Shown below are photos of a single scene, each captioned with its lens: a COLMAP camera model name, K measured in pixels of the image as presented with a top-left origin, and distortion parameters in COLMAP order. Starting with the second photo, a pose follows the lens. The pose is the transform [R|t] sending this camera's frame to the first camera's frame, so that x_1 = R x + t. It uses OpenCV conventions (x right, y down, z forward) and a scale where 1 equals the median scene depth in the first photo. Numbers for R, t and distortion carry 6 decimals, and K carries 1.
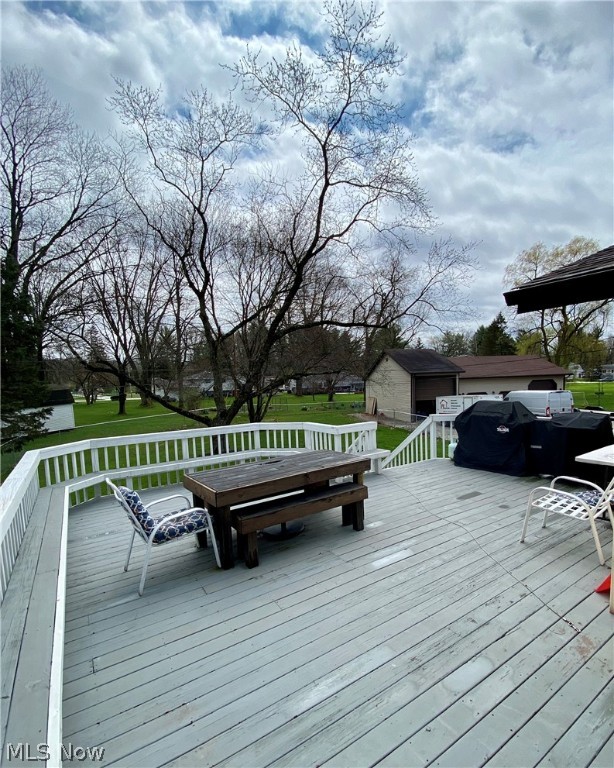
lens RADIAL K [[373.4, 0, 321.1], [0, 373.4, 418.5], [0, 0, 1]] dist [0.000288, -0.000086]
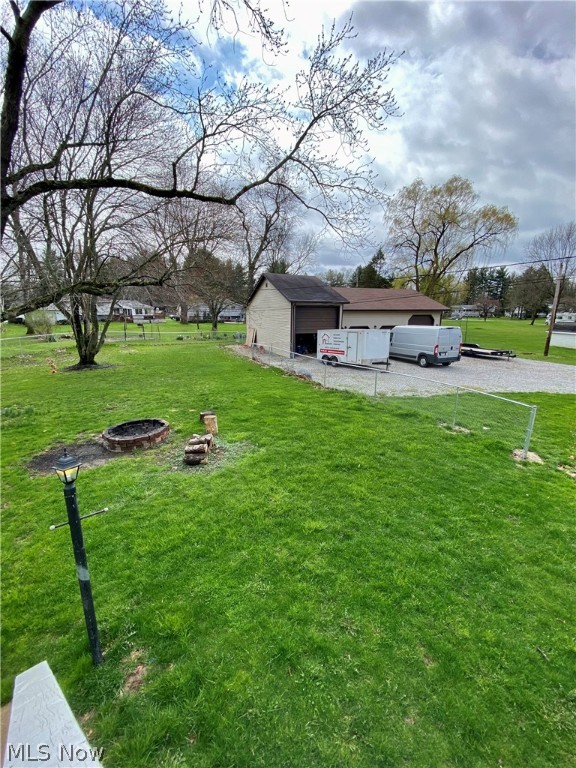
lens RADIAL K [[308.7, 0, 288.0], [0, 308.7, 384.0], [0, 0, 1]] dist [0.002479, 0.000007]
pose [[0.979789, -0.006741, 0.199919, 0.067473], [-0.018635, 0.992010, 0.124779, -0.014801], [-0.199163, -0.125983, 0.971835, 0.211982]]
